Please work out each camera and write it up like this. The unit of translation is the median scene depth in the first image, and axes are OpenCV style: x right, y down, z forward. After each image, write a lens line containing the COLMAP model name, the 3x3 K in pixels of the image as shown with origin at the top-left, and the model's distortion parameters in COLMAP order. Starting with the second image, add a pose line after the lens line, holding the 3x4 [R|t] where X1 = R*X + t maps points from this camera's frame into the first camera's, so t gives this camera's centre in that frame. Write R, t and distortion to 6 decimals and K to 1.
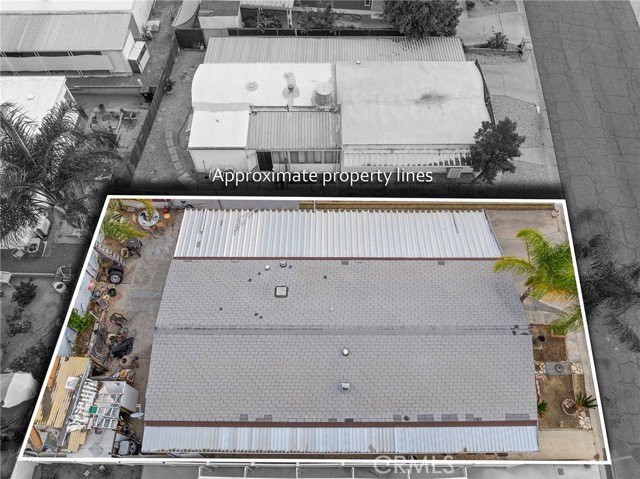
lens RADIAL K [[478.9, 0, 320.0], [0, 478.9, 239.5], [0, 0, 1]] dist [-0.013768, -0.004597]
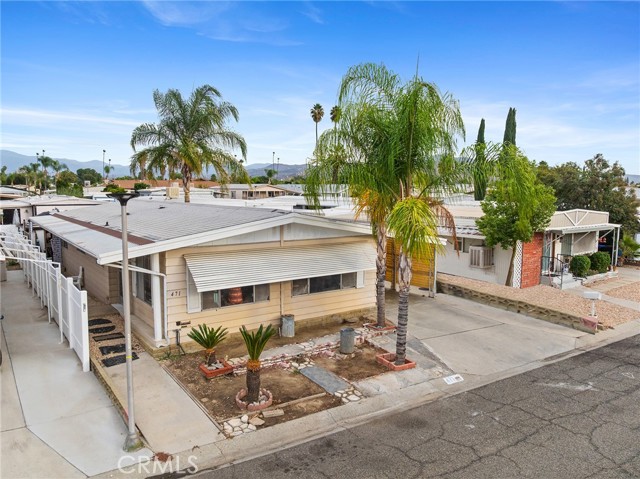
lens RADIAL K [[490.7, 0, 331.2], [0, 490.7, 239.3], [0, 0, 1]] dist [-0.038147, 0.003320]
pose [[0.598851, 0.077175, -0.797133, 0.855994], [-0.701882, 0.529902, -0.475989, 0.413152], [0.385668, 0.844540, 0.371500, 0.701014]]
